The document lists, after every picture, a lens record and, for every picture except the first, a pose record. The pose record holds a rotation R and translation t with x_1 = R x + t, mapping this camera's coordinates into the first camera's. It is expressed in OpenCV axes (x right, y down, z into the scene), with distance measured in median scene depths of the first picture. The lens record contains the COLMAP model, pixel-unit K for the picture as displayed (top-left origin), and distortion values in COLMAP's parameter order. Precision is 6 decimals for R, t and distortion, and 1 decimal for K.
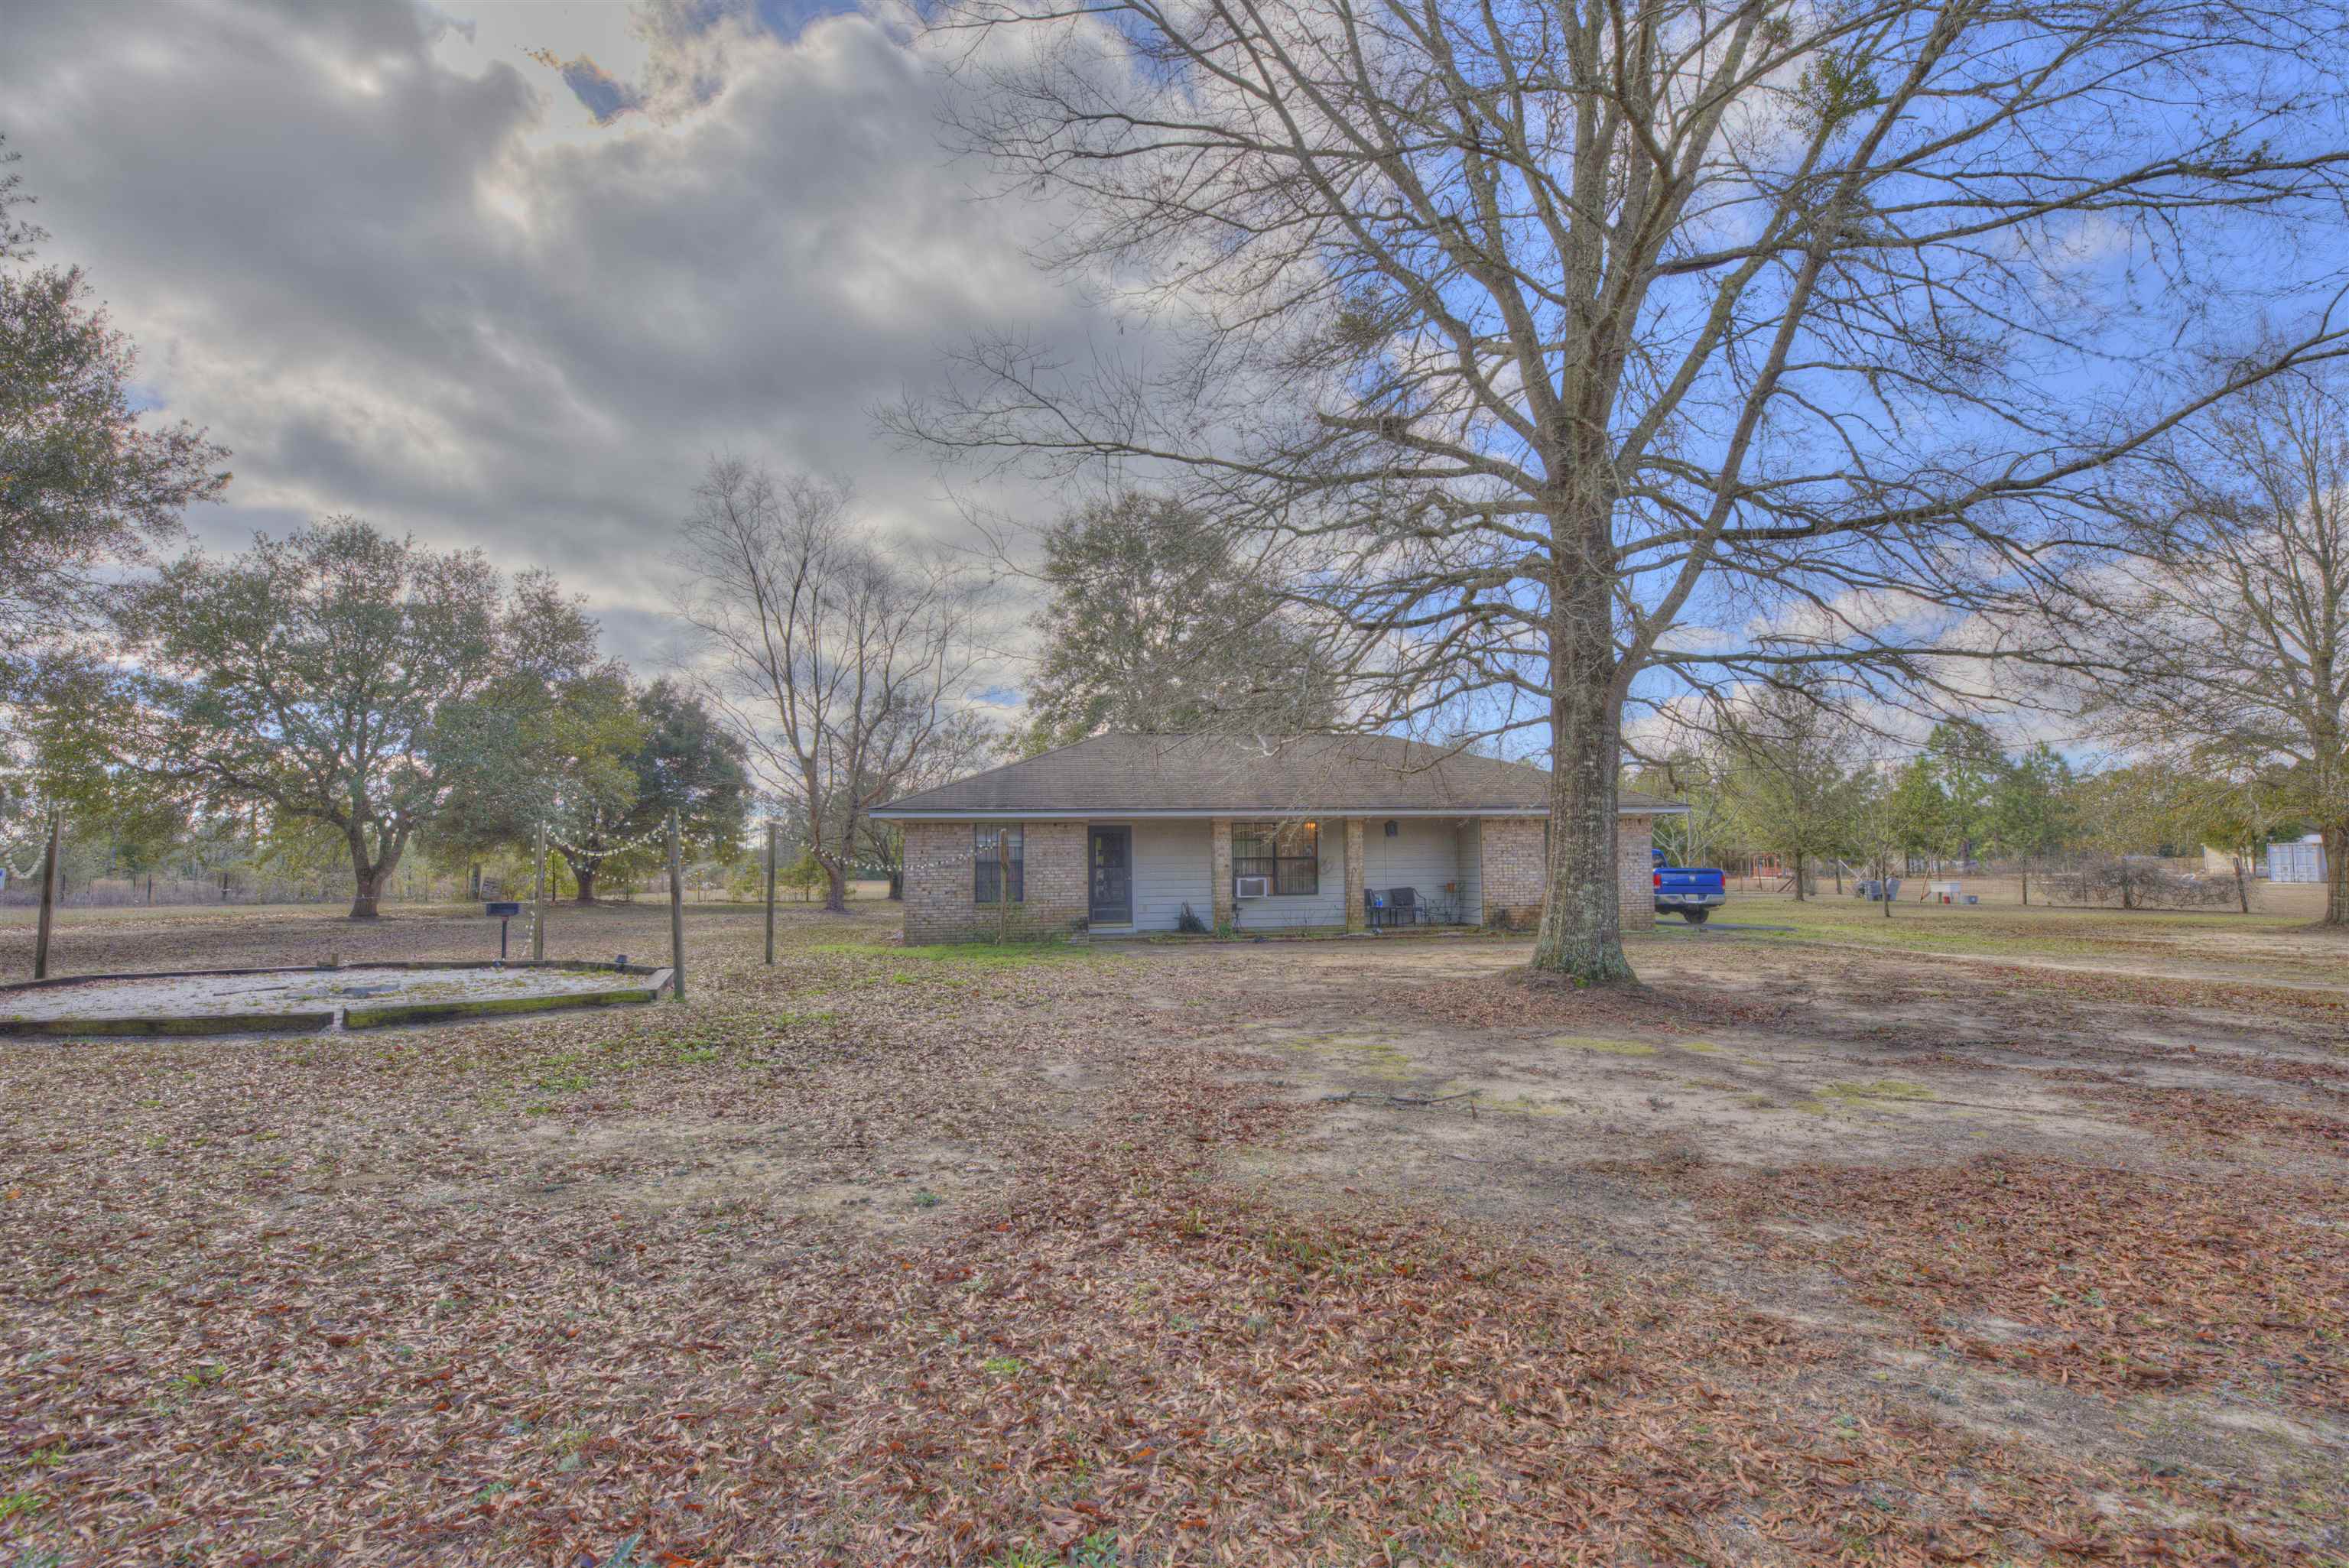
lens RADIAL K [[1090.9, 0, 1169.4], [0, 1090.9, 788.6], [0, 0, 1]] dist [0.009505, -0.002442]
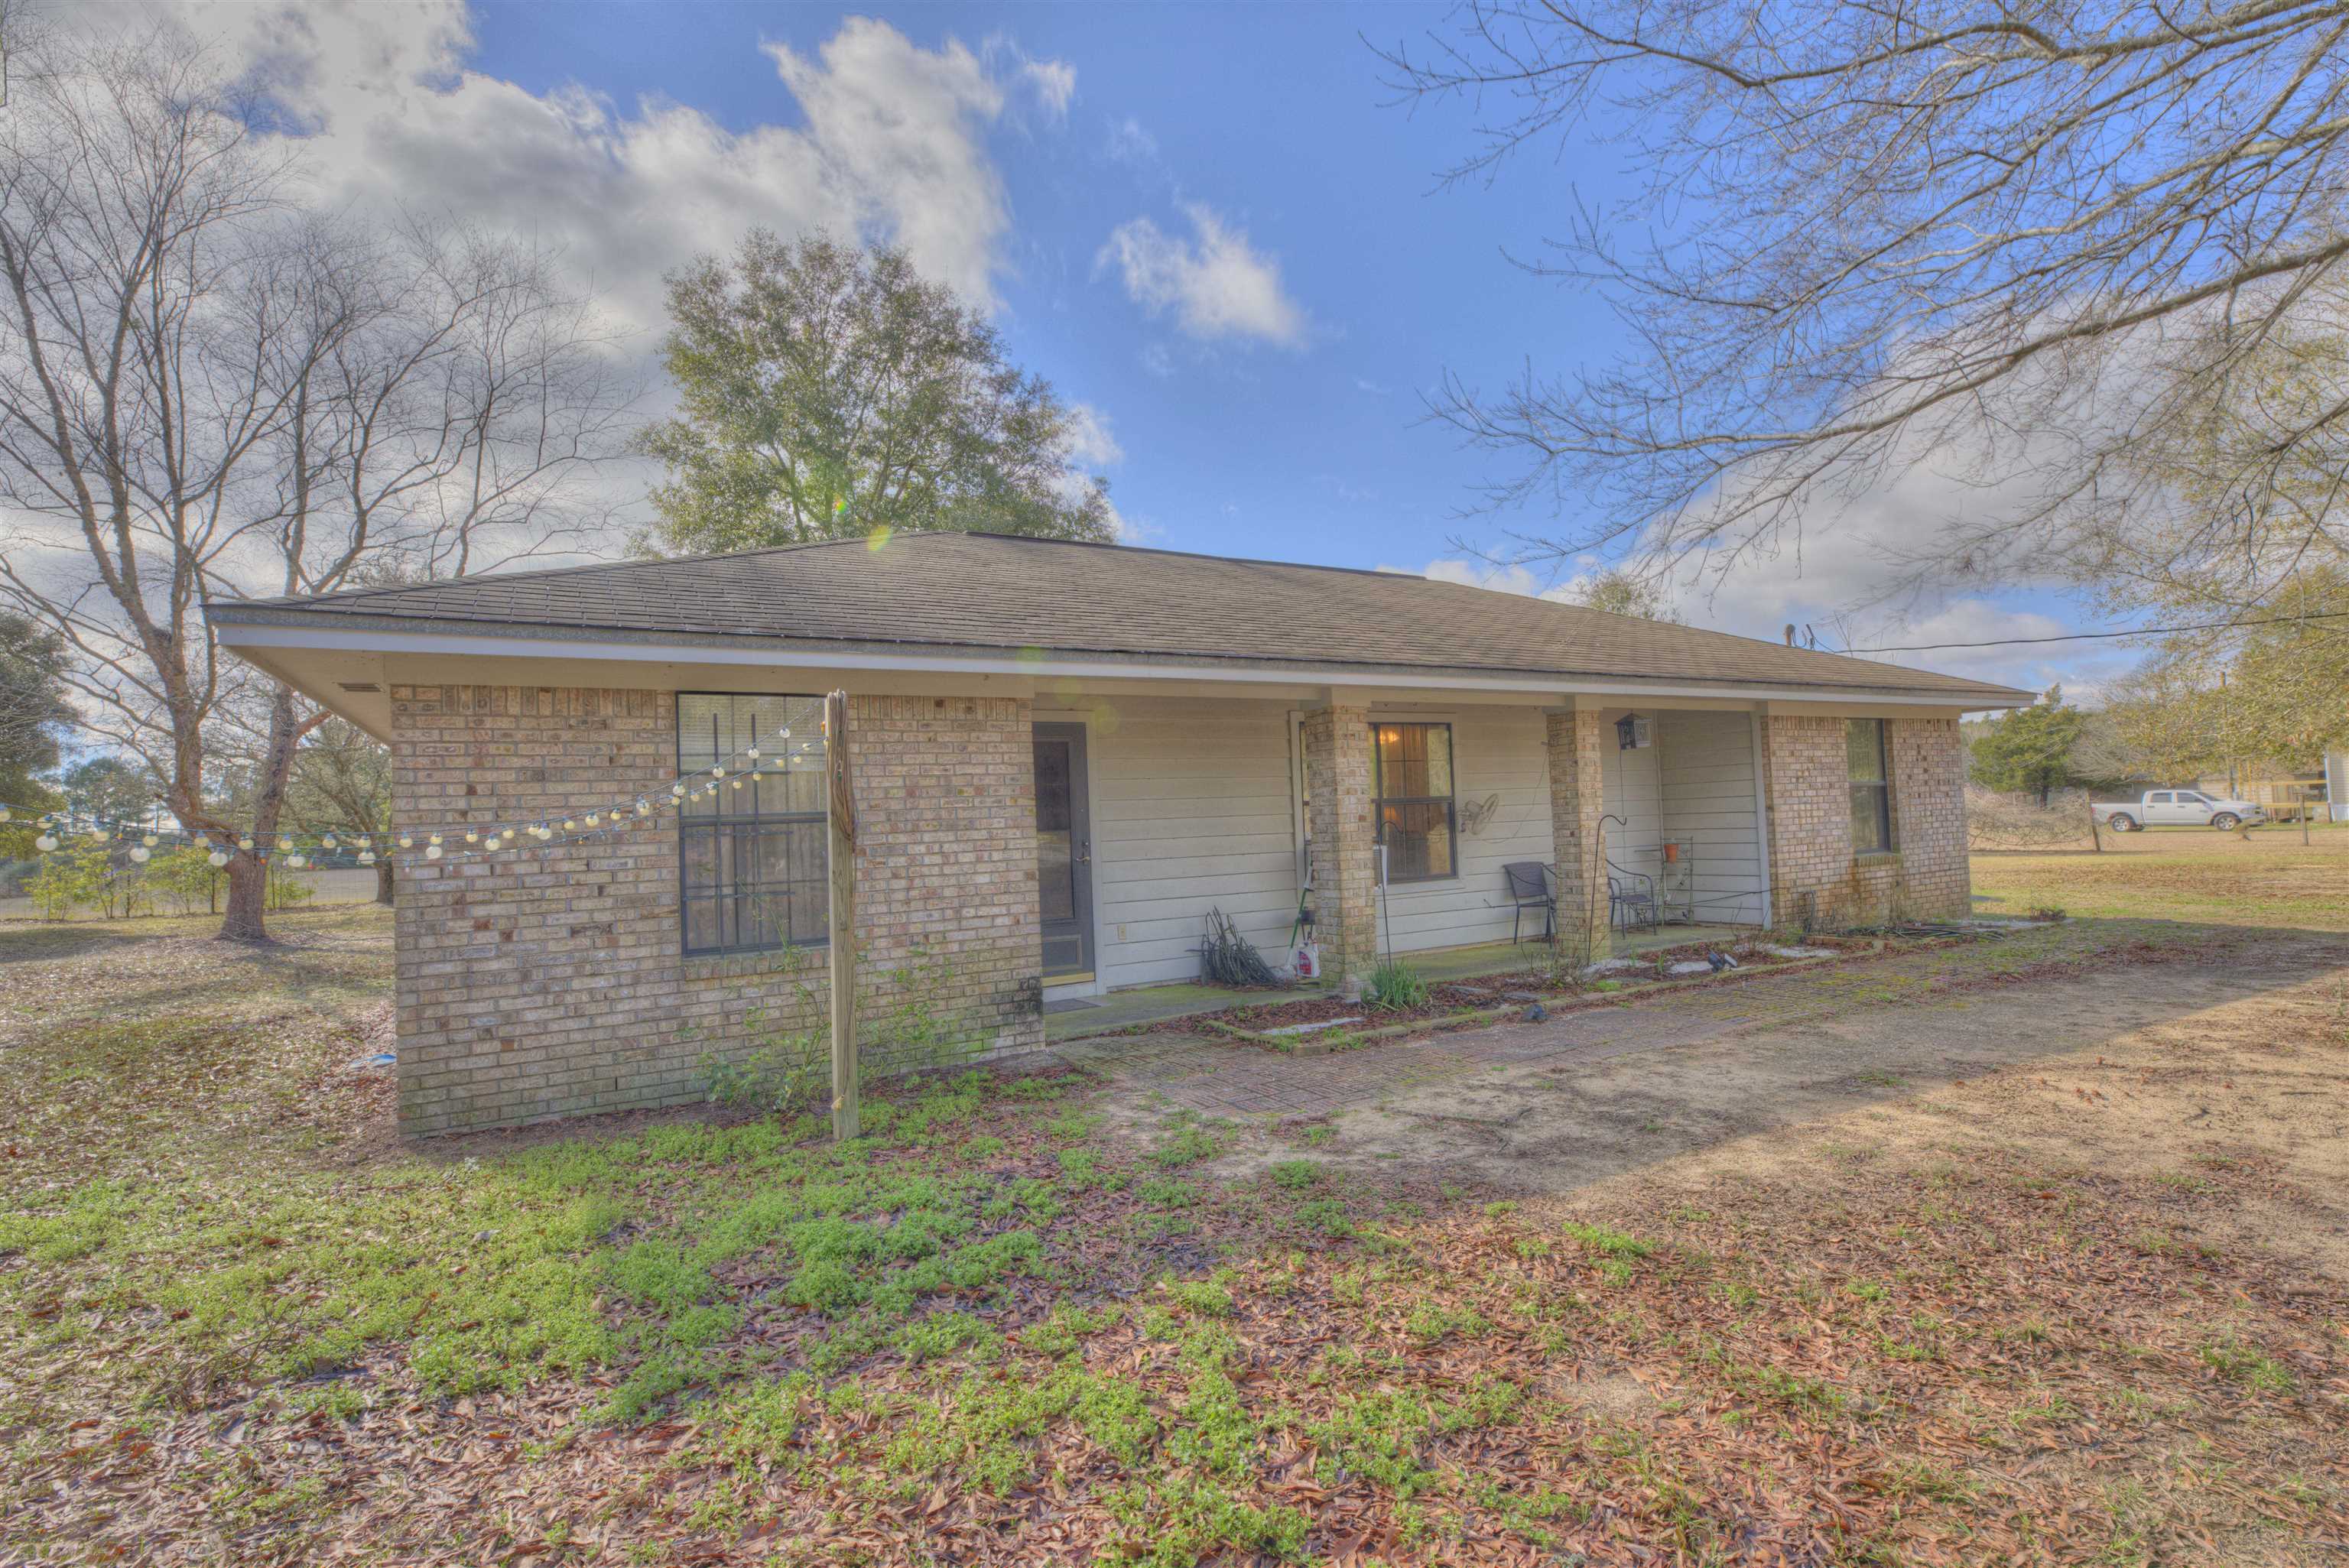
lens RADIAL K [[1090.9, 0, 1170.9], [0, 1090.9, 780.4], [0, 0, 1]] dist [0.009505, -0.002442]
pose [[0.930546, -0.004540, 0.366146, -0.151658], [-0.003053, 0.999792, 0.020158, 0.046535], [-0.366162, -0.019875, 0.930339, 0.626311]]
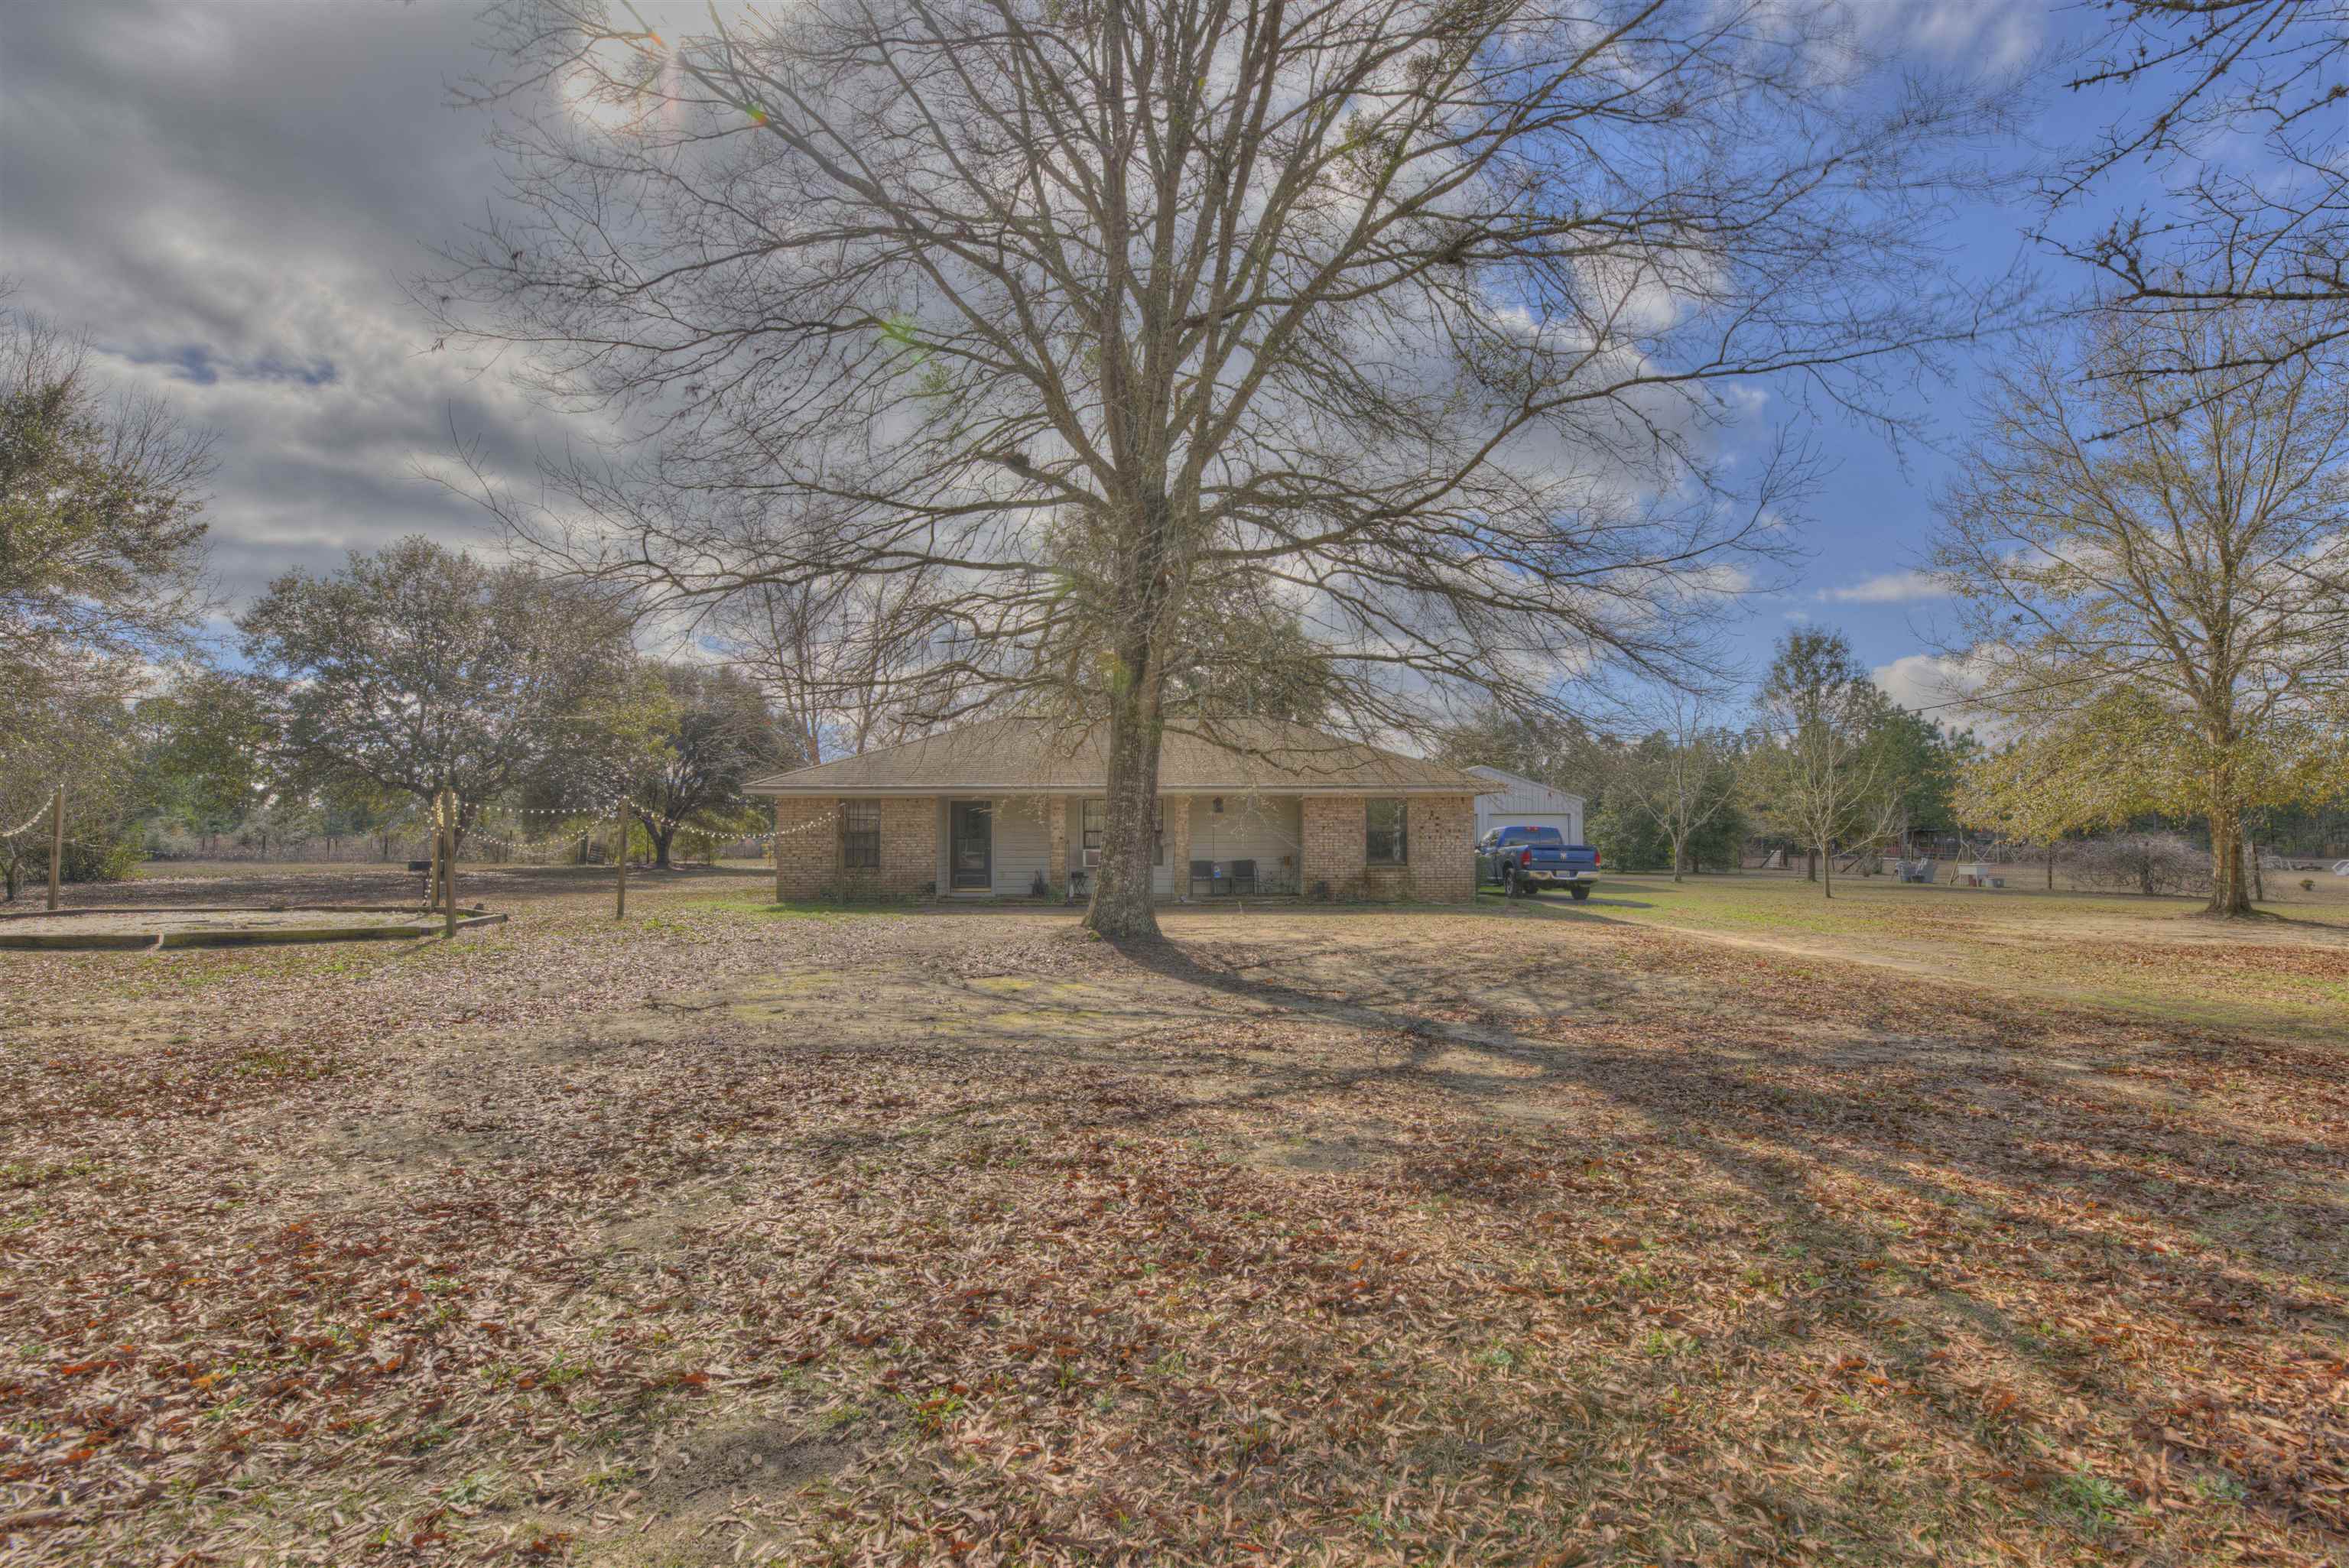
lens RADIAL K [[1090.9, 0, 1184.2], [0, 1090.9, 784.1], [0, 0, 1]] dist [0.009505, -0.002442]
pose [[0.989190, 0.002546, -0.146621, 0.316620], [0.000372, 0.999803, 0.019867, -0.005817], [0.146642, -0.019707, 0.988993, -0.075046]]
